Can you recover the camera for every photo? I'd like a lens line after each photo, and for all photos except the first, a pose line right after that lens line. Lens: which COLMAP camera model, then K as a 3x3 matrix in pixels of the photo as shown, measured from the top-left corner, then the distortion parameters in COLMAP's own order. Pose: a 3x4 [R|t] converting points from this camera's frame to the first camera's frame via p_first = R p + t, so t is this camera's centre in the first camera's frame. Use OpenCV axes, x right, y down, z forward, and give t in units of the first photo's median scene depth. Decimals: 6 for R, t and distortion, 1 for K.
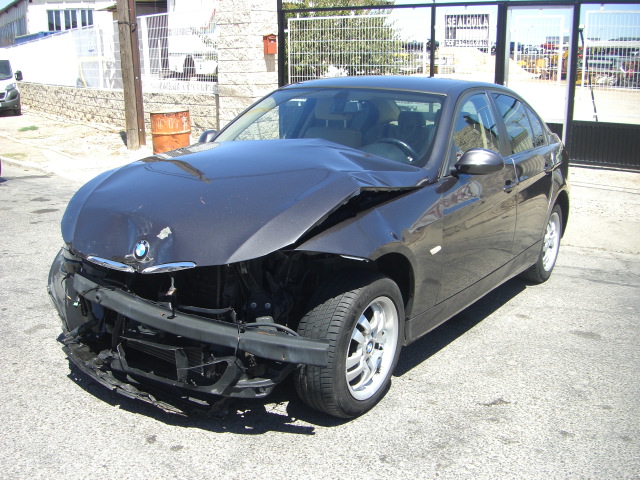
lens RADIAL K [[725.6, 0, 320.0], [0, 725.6, 240.0], [0, 0, 1]] dist [-0.239789, 0.280847]
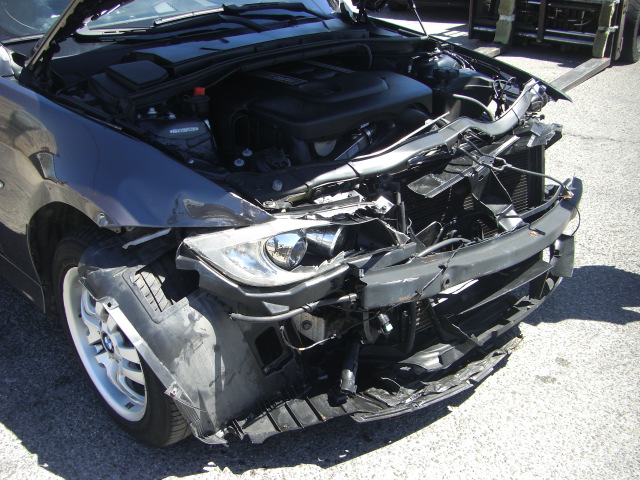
lens RADIAL K [[713.6, 0, 299.6], [0, 713.6, 264.0], [0, 0, 1]] dist [-0.188567, 0.104973]
pose [[0.249646, -0.476271, 0.843115, -0.881536], [0.199689, 0.877289, 0.436449, -0.229934], [-0.947524, 0.059403, 0.314118, 0.965707]]
